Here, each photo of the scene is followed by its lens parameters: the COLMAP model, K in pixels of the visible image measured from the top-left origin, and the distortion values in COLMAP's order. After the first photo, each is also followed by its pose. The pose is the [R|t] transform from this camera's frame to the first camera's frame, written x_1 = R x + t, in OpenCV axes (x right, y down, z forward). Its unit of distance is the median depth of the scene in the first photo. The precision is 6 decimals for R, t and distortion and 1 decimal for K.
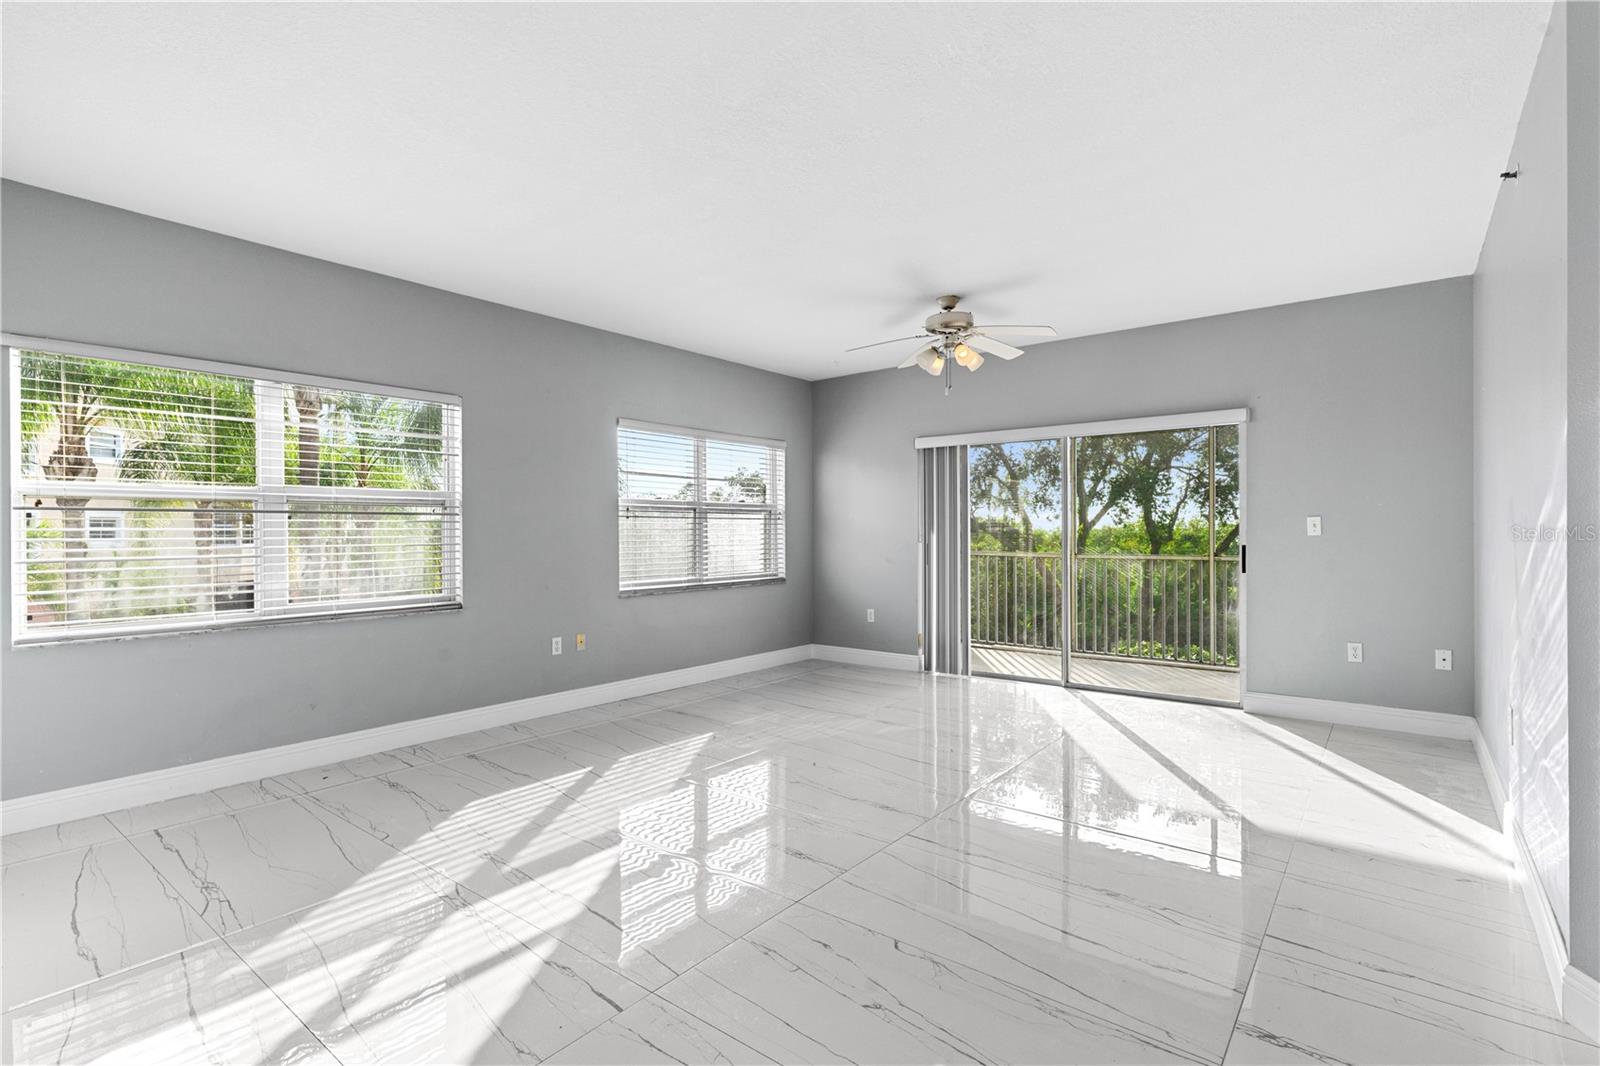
lens RADIAL K [[761.1, 0, 800.0], [0, 761.1, 533.0], [0, 0, 1]] dist [-0.001697, 0.000185]
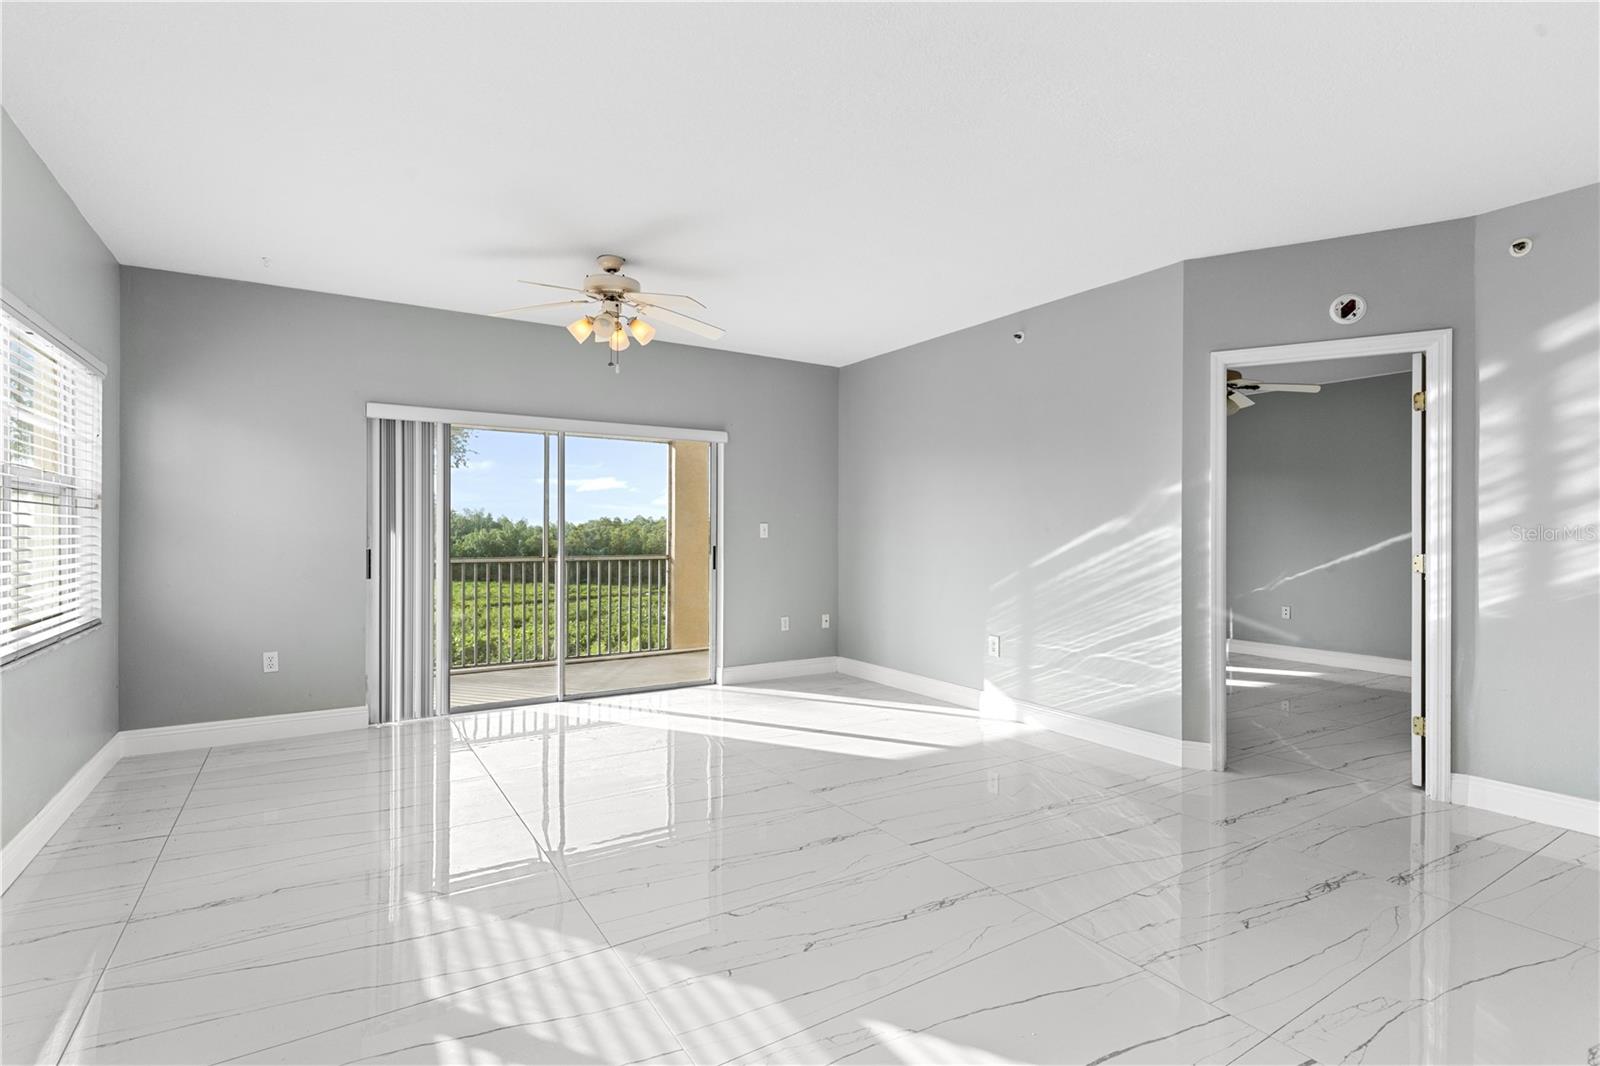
lens RADIAL K [[756.3, 0, 798.5], [0, 756.3, 529.1], [0, 0, 1]] dist [0.001370, 0.000831]
pose [[0.329329, 0.006918, 0.944190, -0.644395], [-0.004379, 0.999974, -0.005800, -0.005404], [-0.944205, -0.002225, 0.329351, 0.633252]]
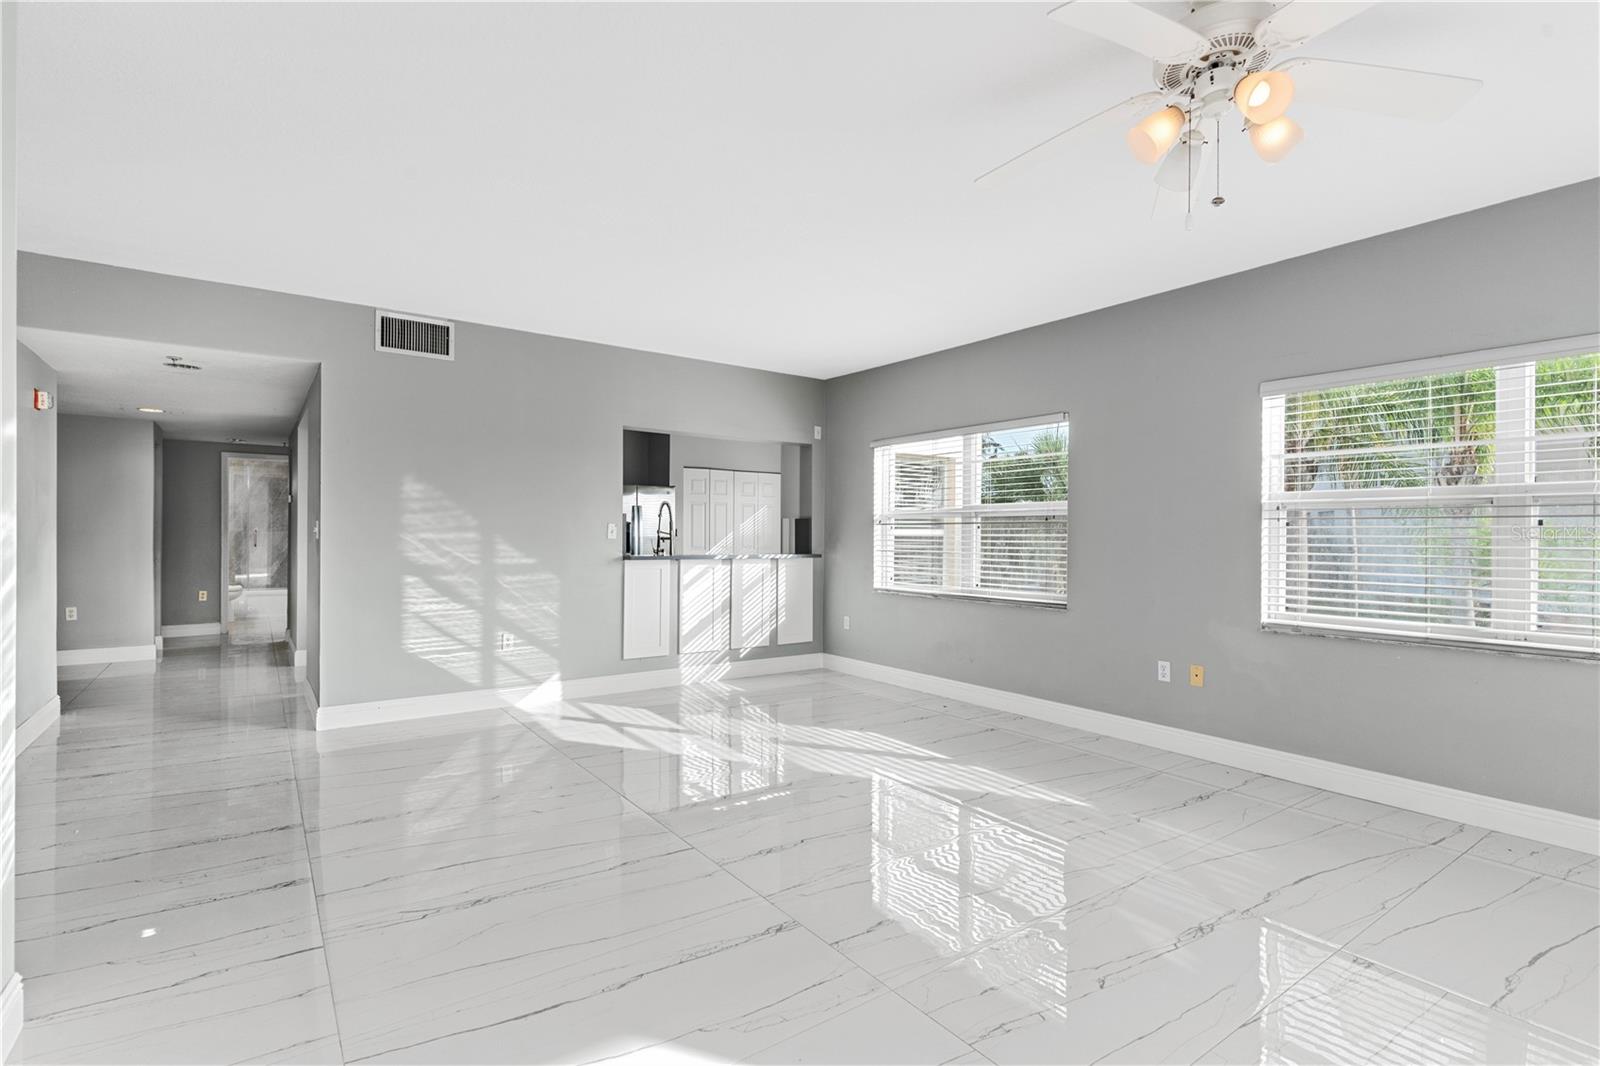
lens RADIAL K [[761.1, 0, 800.0], [0, 761.1, 533.0], [0, 0, 1]] dist [-0.001697, 0.000185]
pose [[-0.282107, 0.001991, -0.959381, 0.809068], [-0.005373, 0.999979, 0.003655, -0.012137], [0.959368, 0.006186, -0.282090, 1.091080]]
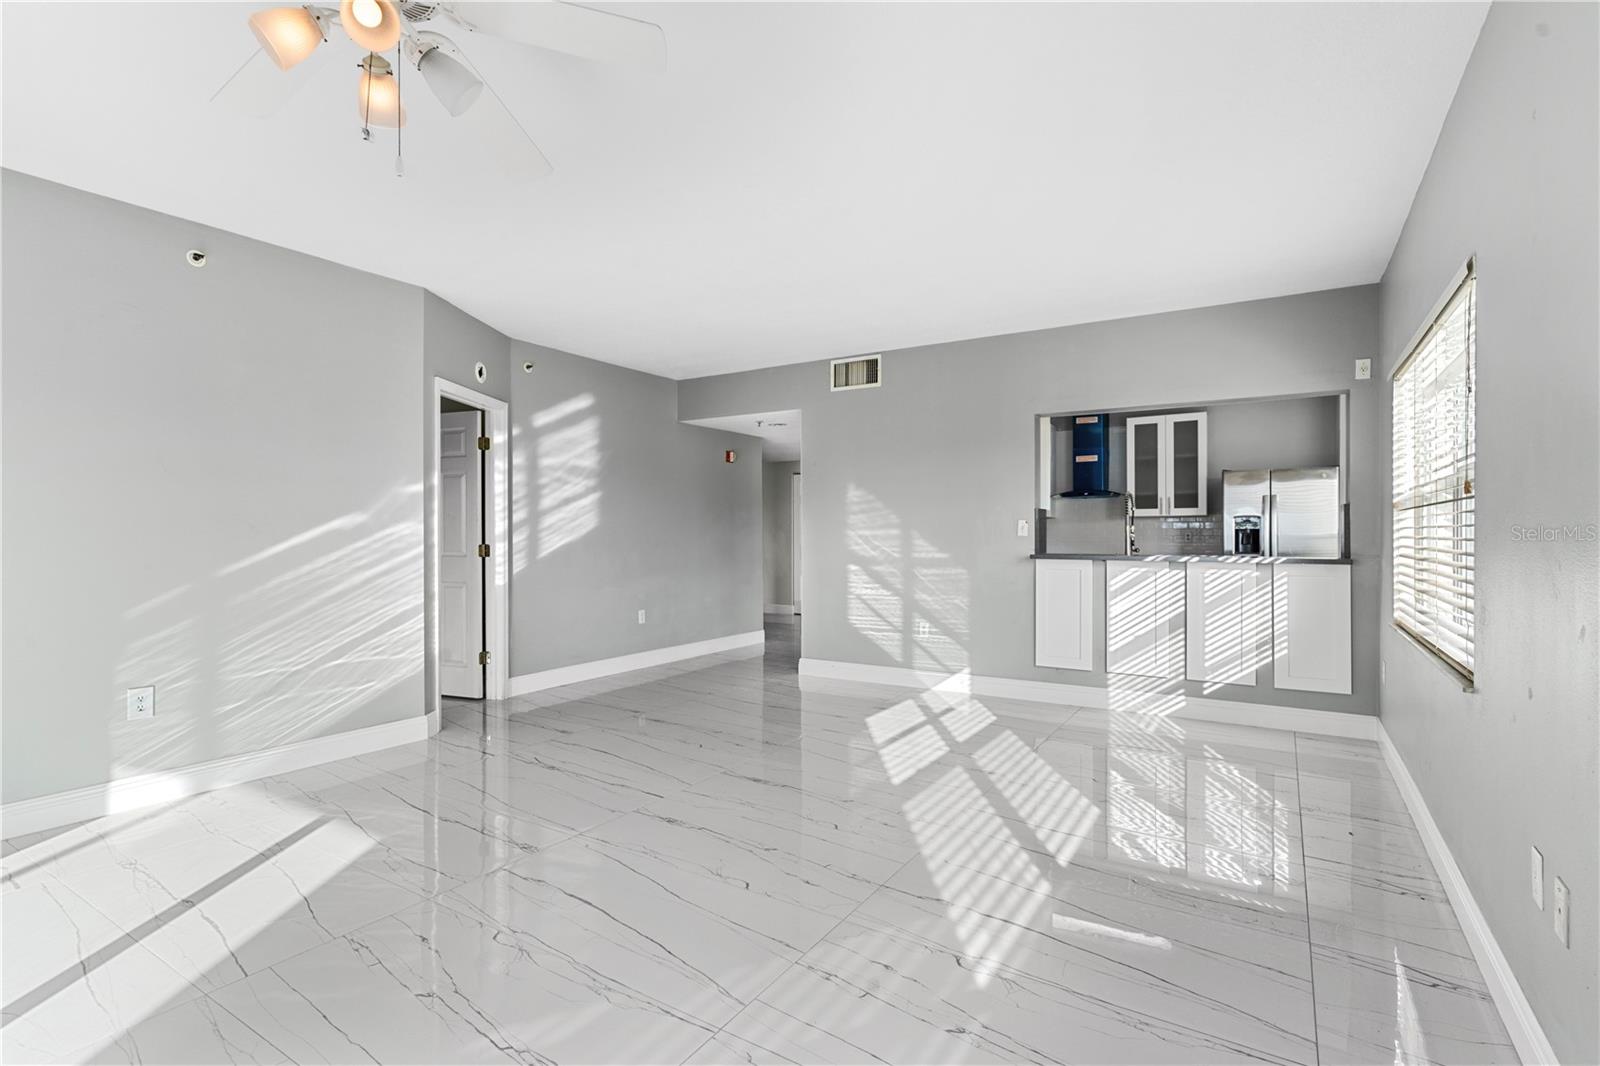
lens RADIAL K [[761.1, 0, 800.0], [0, 761.1, 533.0], [0, 0, 1]] dist [-0.001697, 0.000185]
pose [[-0.994841, 0.003844, -0.101372, 0.040398], [0.003453, 0.999986, 0.004035, -0.004869], [0.101386, 0.003664, -0.994840, 1.670696]]
